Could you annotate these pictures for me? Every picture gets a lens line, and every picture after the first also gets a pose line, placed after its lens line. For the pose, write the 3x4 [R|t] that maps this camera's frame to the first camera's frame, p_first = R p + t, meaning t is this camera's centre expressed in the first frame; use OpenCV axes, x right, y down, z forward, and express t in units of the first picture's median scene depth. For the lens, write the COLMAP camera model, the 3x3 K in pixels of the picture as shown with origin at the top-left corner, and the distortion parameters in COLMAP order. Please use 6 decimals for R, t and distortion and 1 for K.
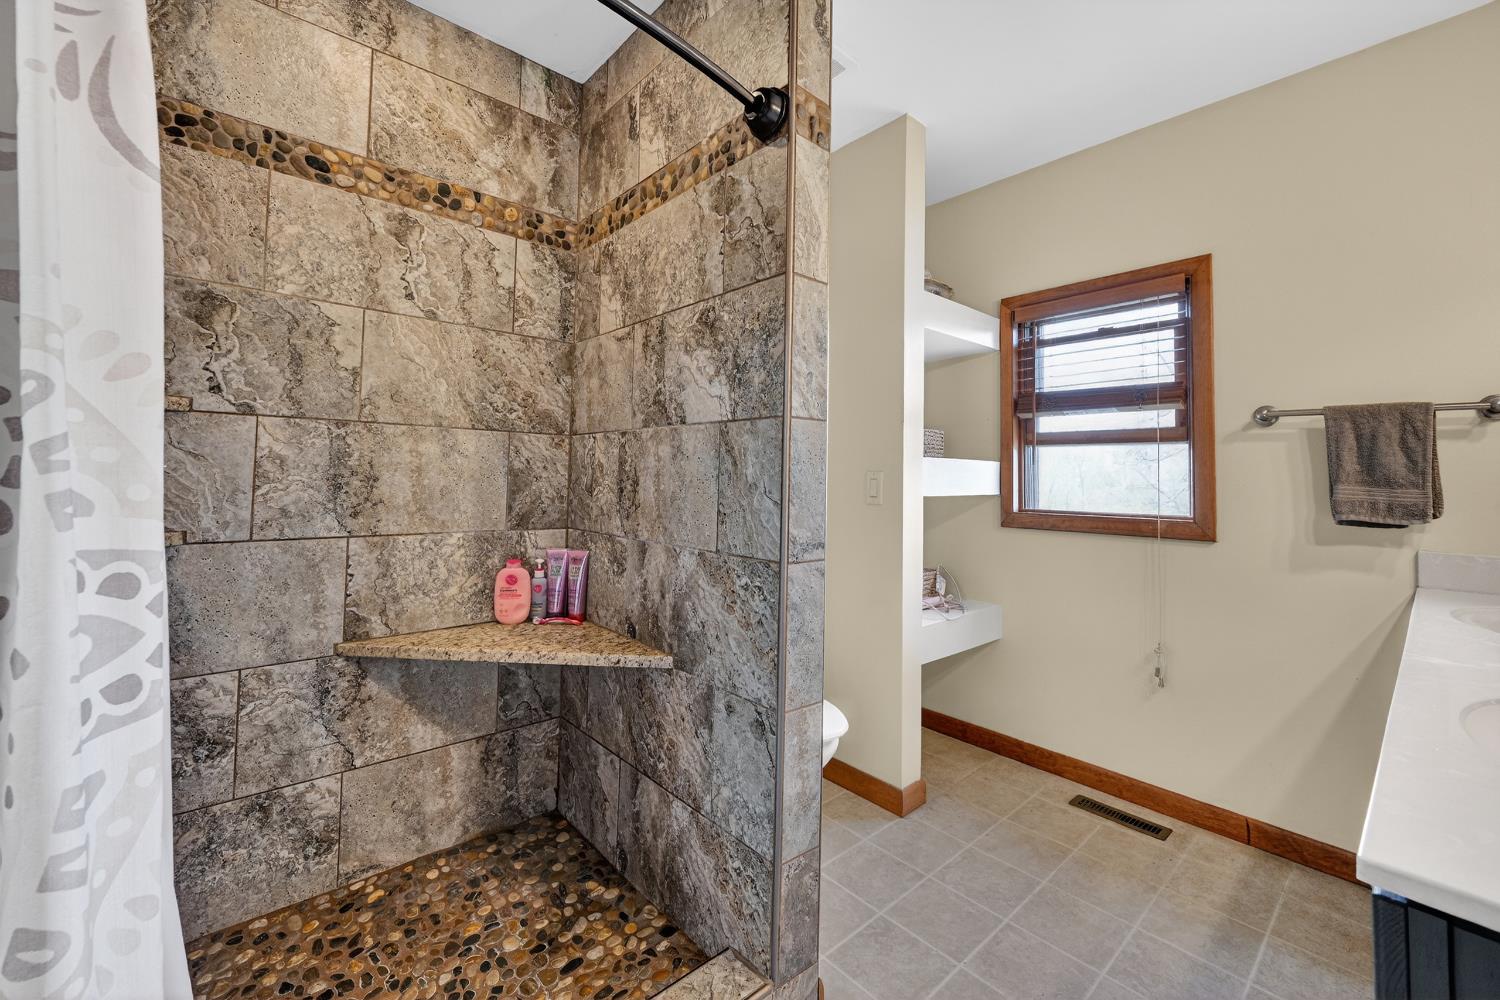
lens RADIAL K [[612.8, 0, 751.2], [0, 612.8, 448.5], [0, 0, 1]] dist [0.000084, 0.000153]
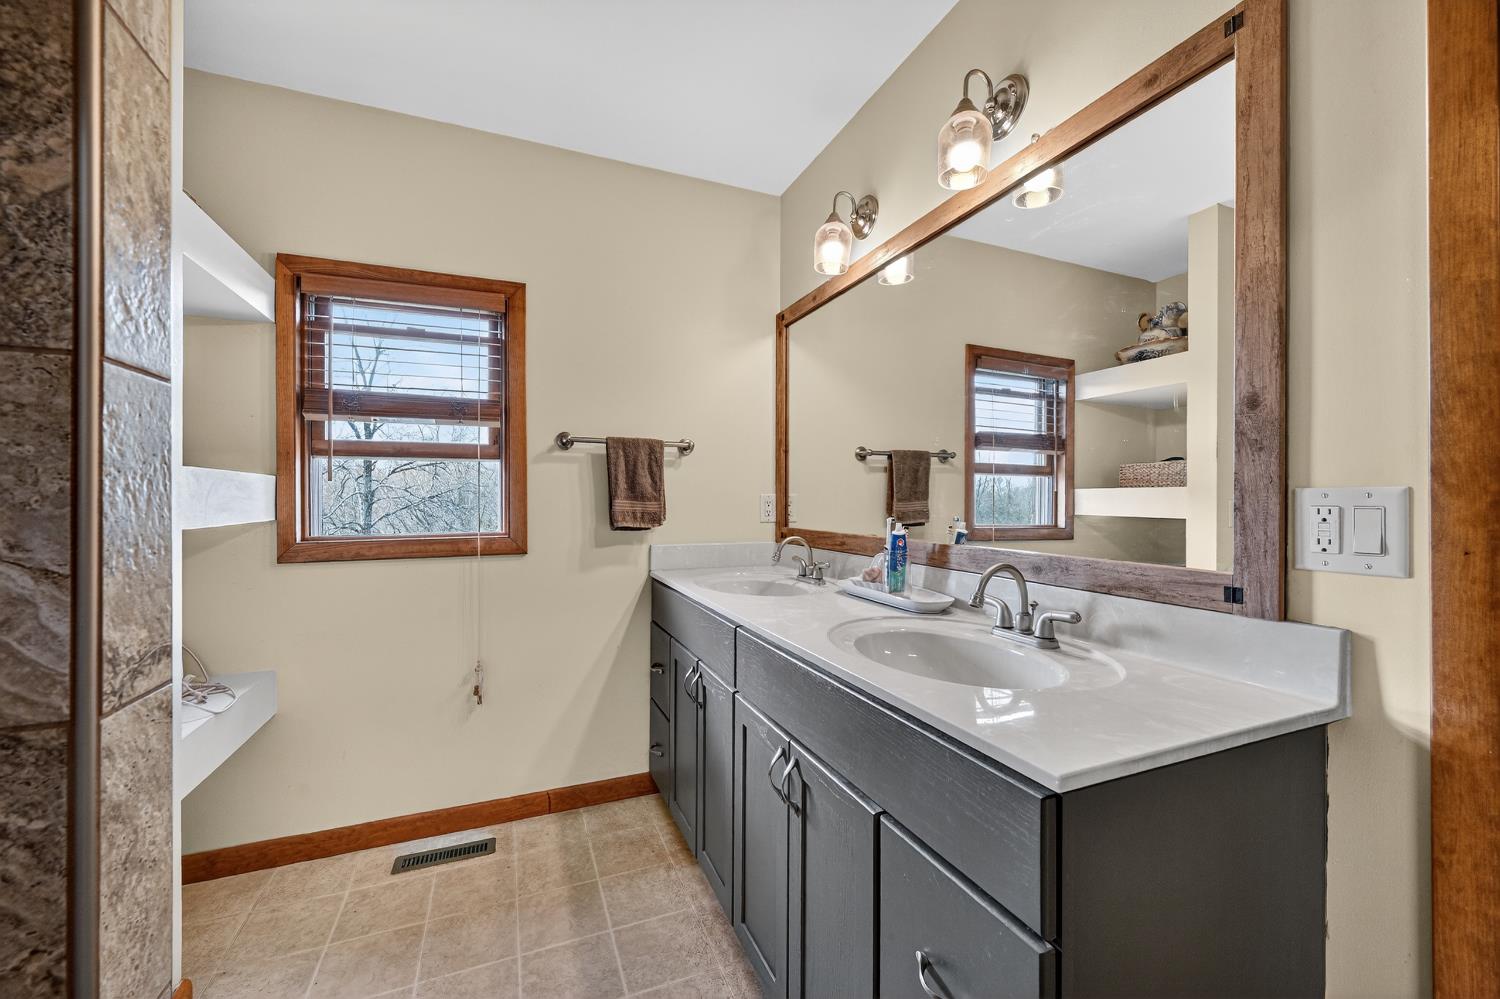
lens RADIAL K [[595.8, 0, 754.7], [0, 595.8, 497.4], [0, 0, 1]] dist [-0.002797, 0.000129]
pose [[0.323167, -0.015198, 0.946220, -0.101868], [-0.035660, 0.998965, 0.028225, 0.008691], [-0.945670, -0.042863, 0.322290, 0.276658]]
